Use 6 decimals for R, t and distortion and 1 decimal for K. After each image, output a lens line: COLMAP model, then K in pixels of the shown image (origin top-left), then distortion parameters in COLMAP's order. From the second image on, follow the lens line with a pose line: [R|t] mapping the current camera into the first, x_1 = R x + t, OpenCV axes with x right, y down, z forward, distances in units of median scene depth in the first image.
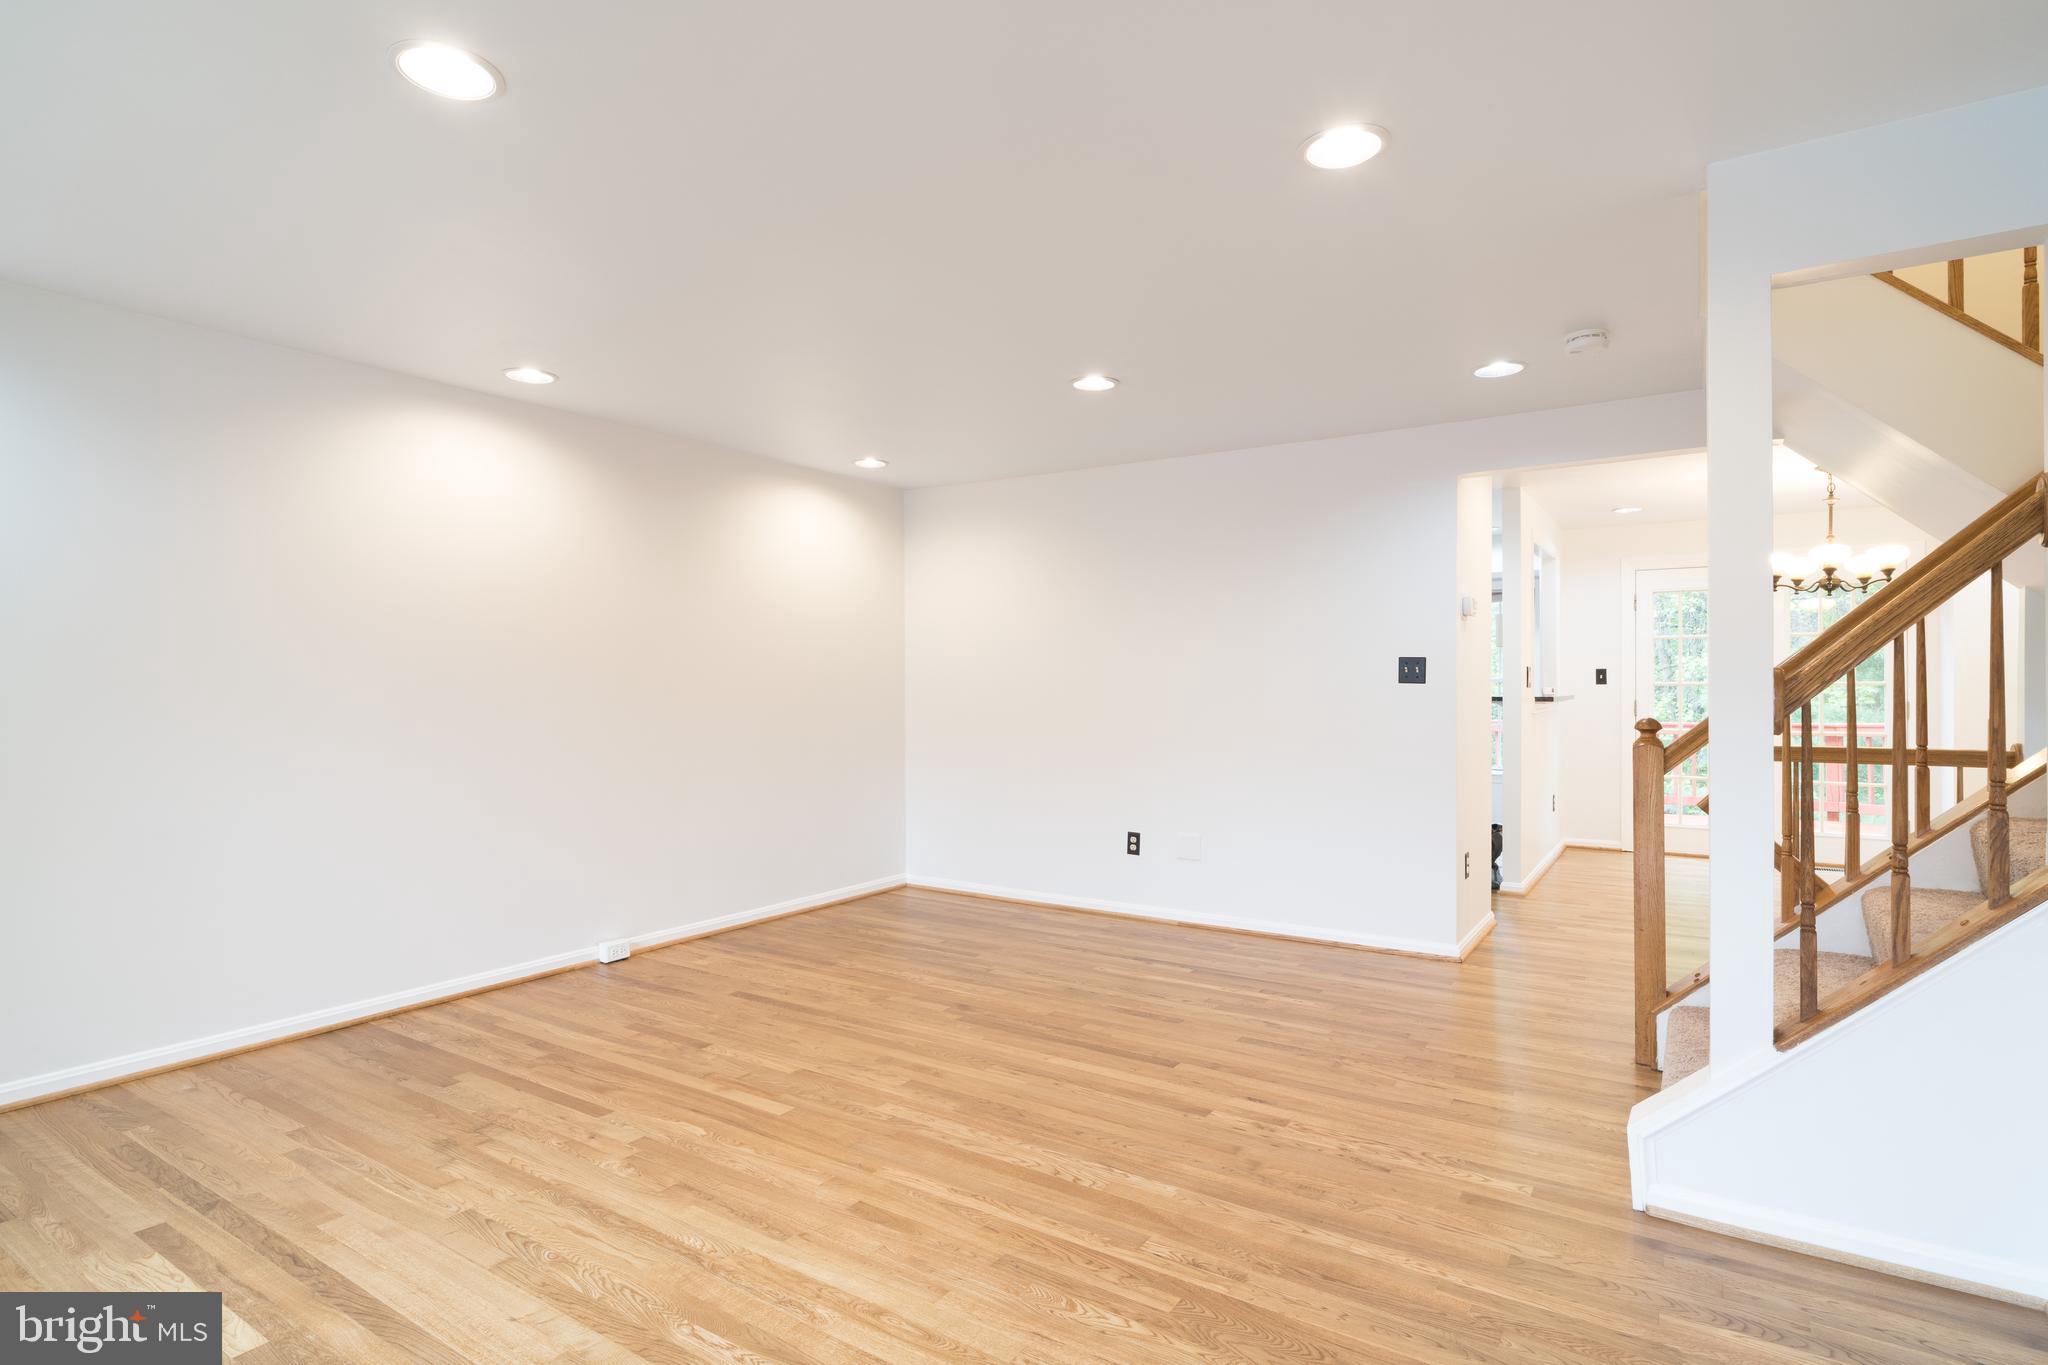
lens RADIAL K [[1053.1, 0, 1024.0], [0, 1053.1, 682.5], [0, 0, 1]] dist [-0.006426, -0.000497]
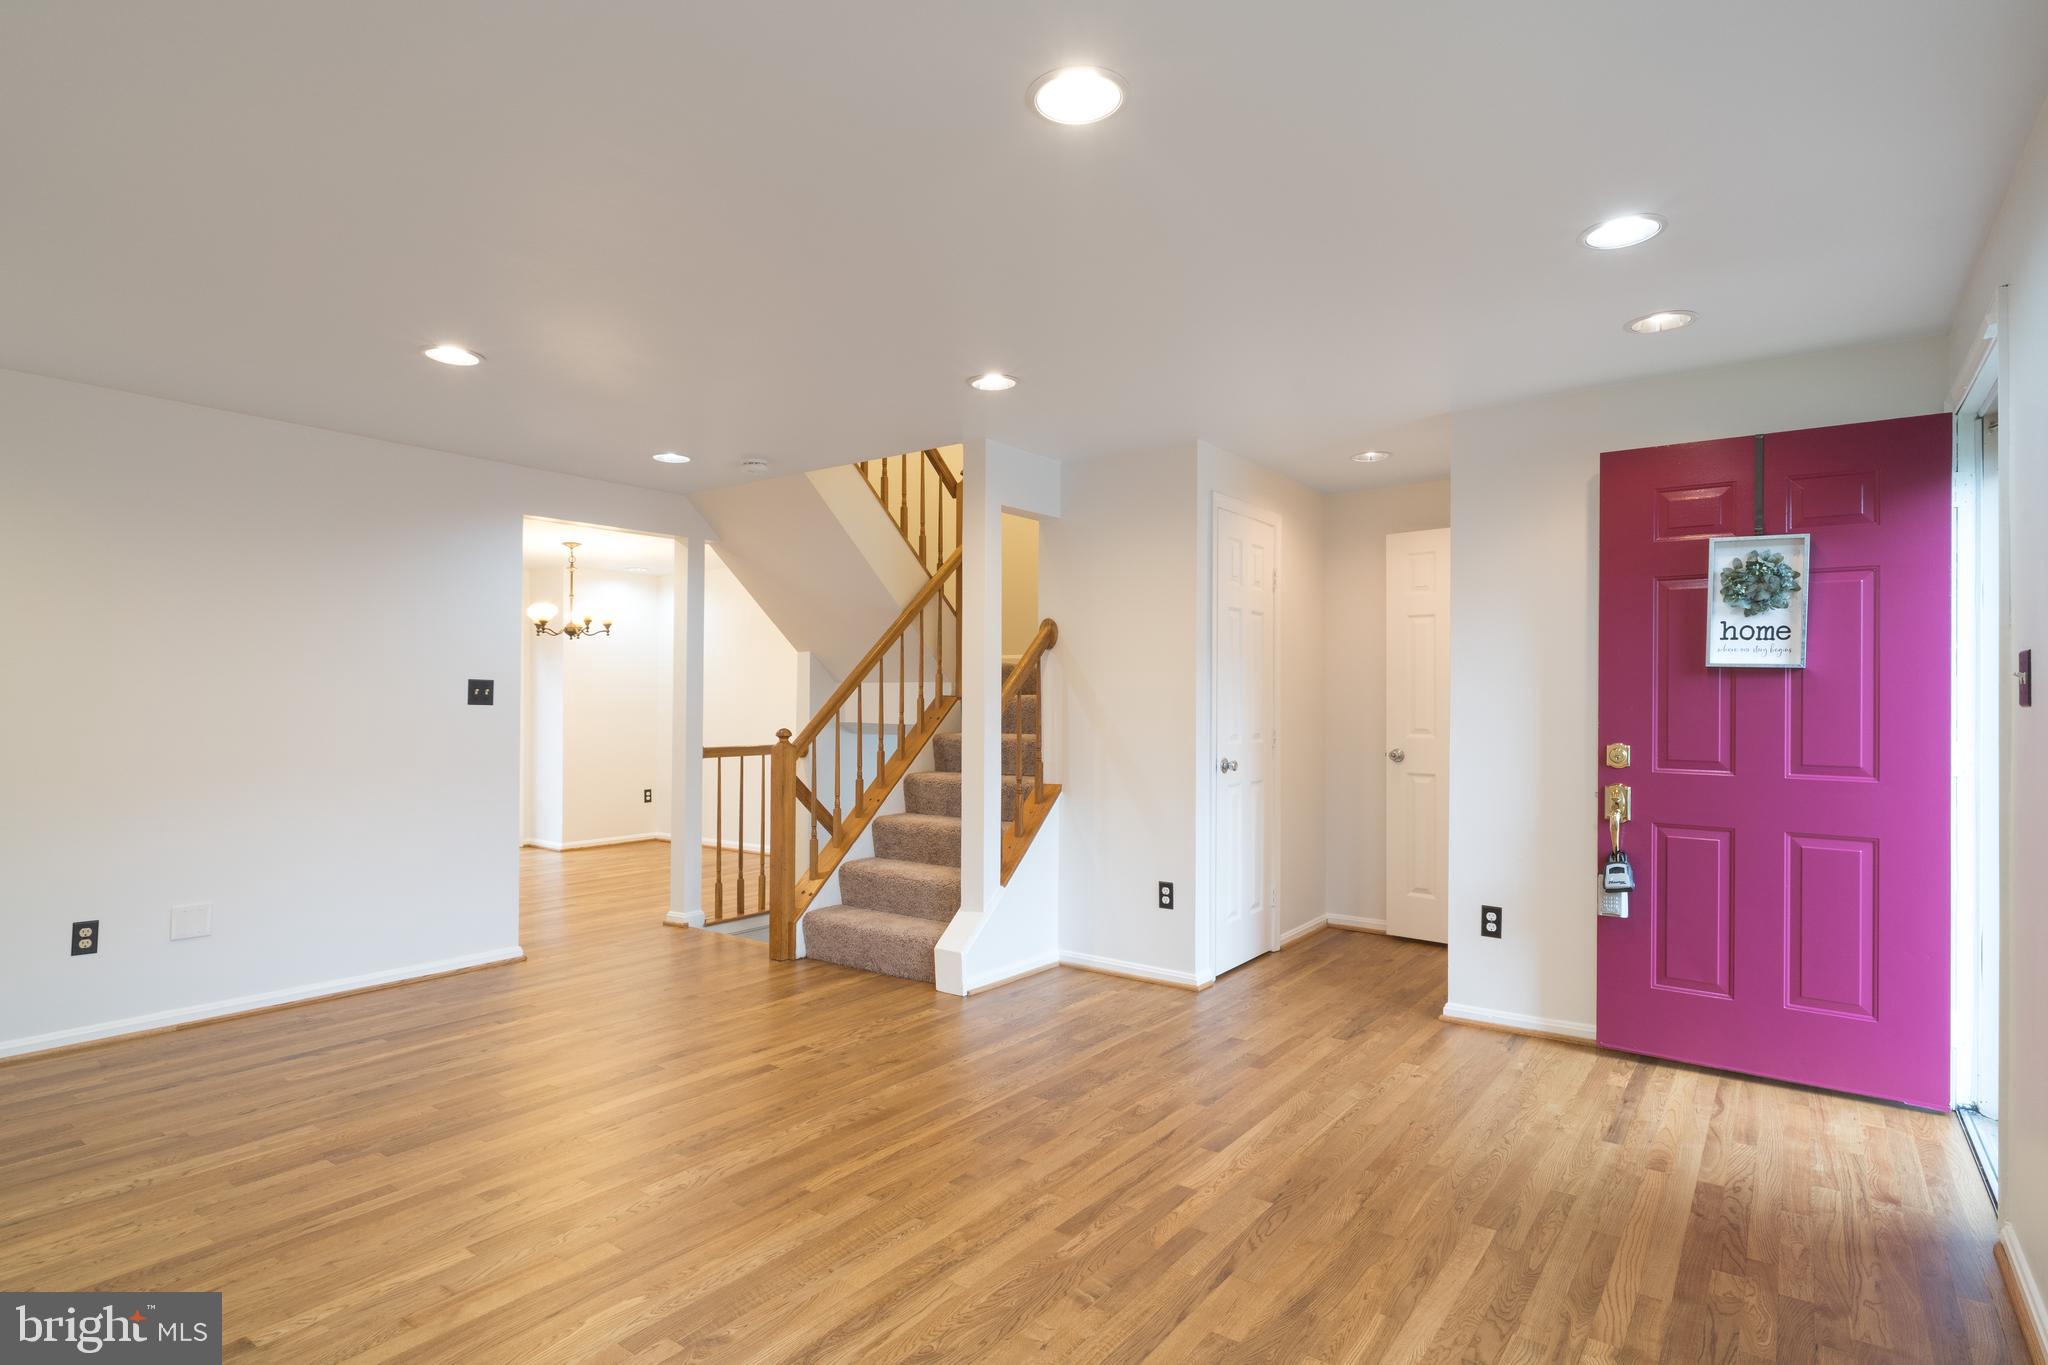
lens RADIAL K [[1053.1, 0, 1024.0], [0, 1053.1, 682.5], [0, 0, 1]] dist [-0.006426, -0.000497]
pose [[0.056812, 0.020825, 0.998168, -0.852370], [-0.002169, 0.999783, -0.020735, -0.001342], [-0.998383, -0.000987, 0.056845, 0.548038]]
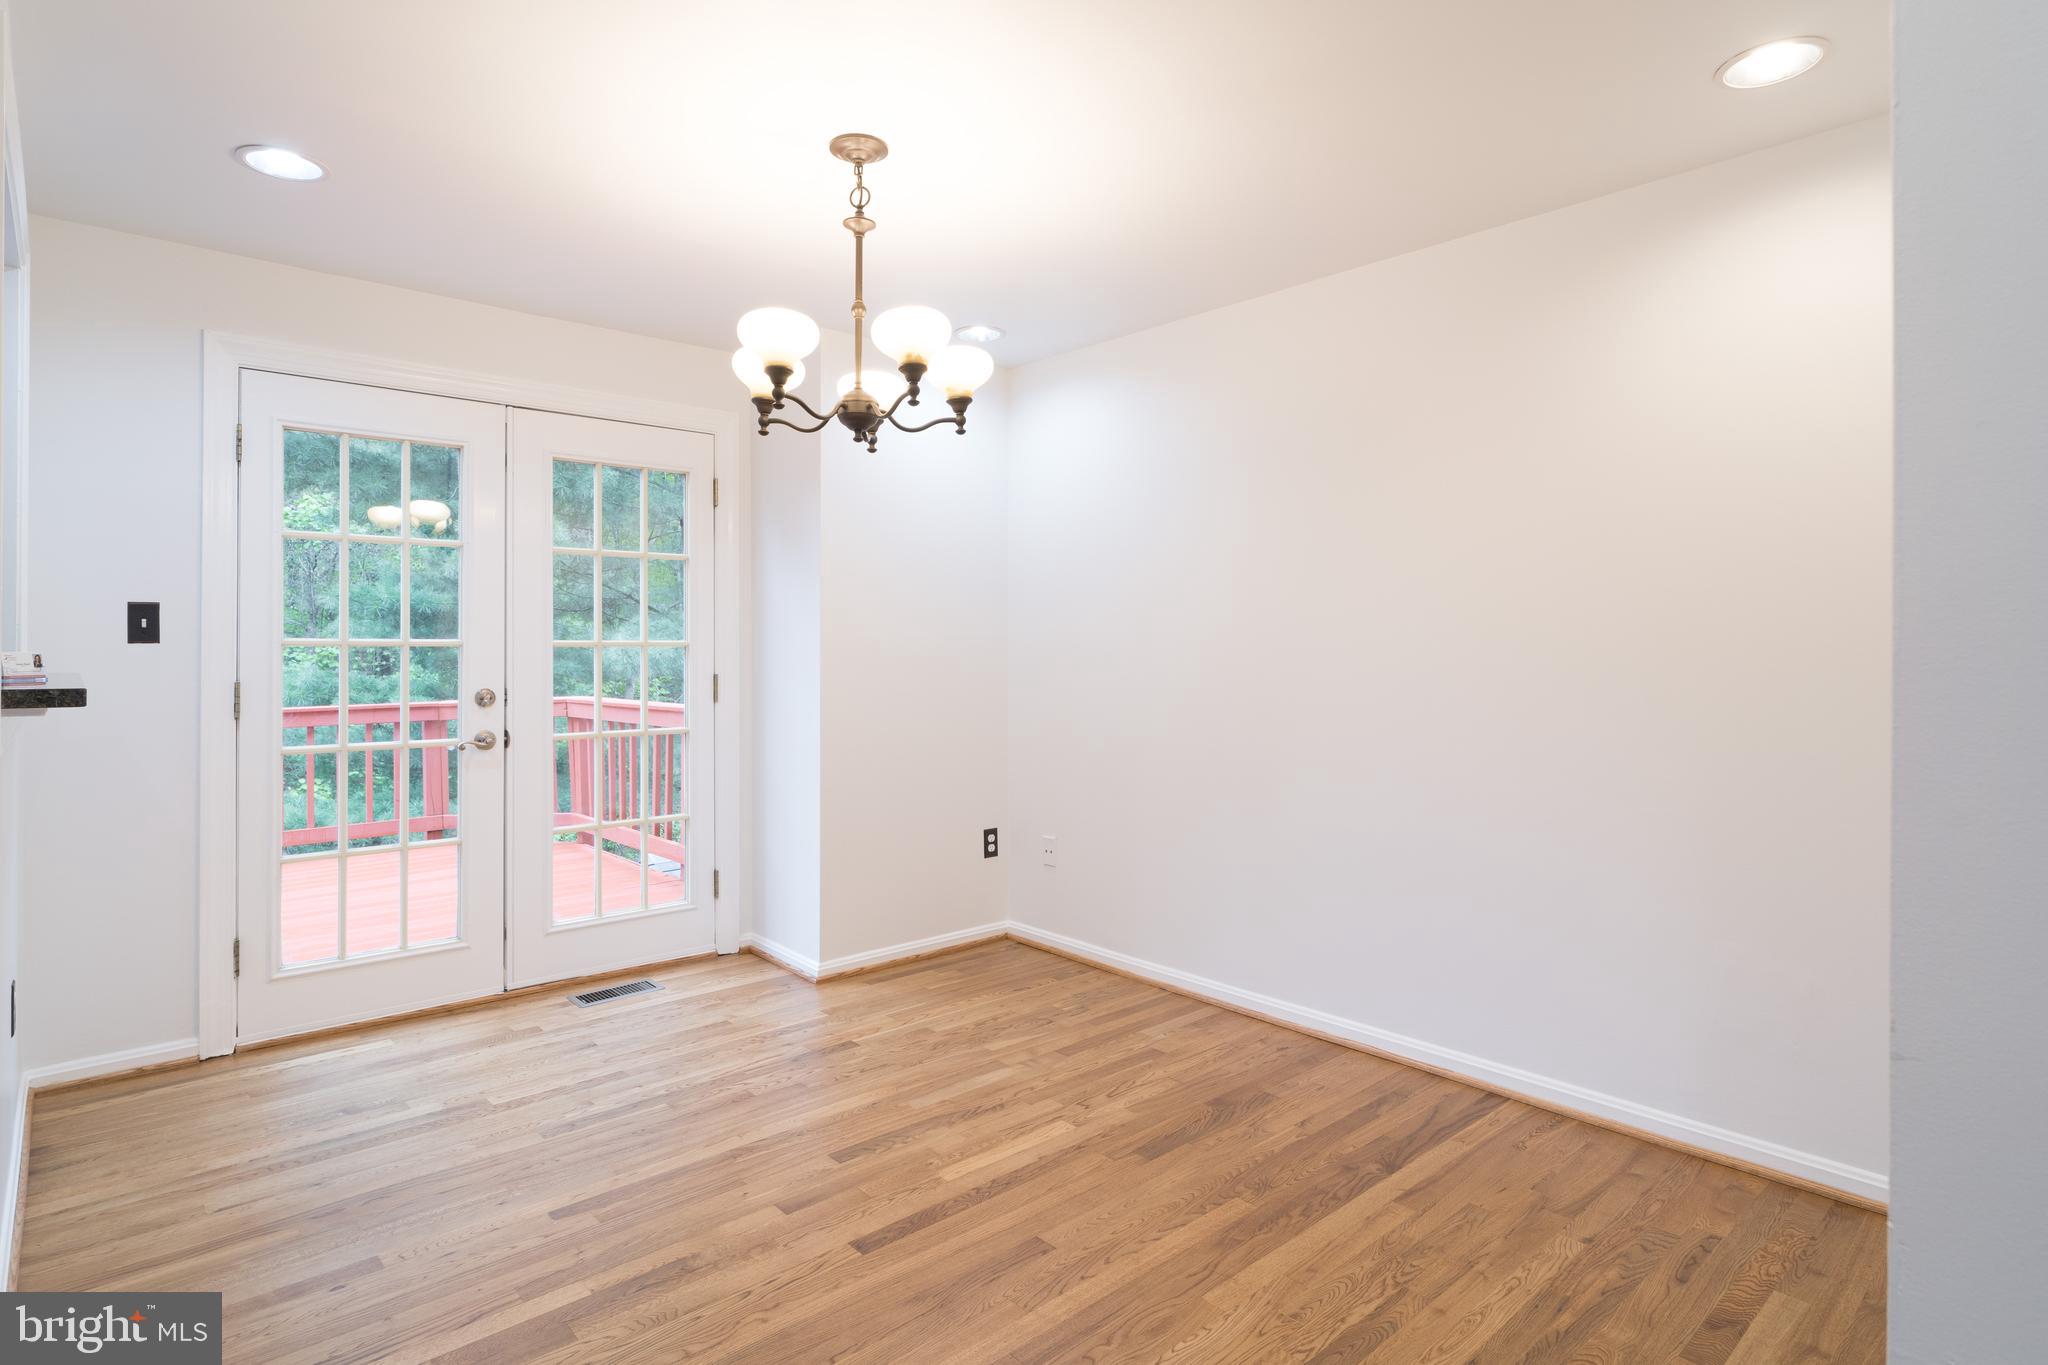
lens RADIAL K [[1075.5, 0, 1020.6], [0, 1075.5, 639.5], [0, 0, 1]] dist [-0.059823, -0.000231]
pose [[0.255181, 0.006762, 0.966870, 0.563285], [0.000754, 0.999974, -0.007192, 0.004060], [-0.966893, 0.002564, 0.255169, 1.300409]]
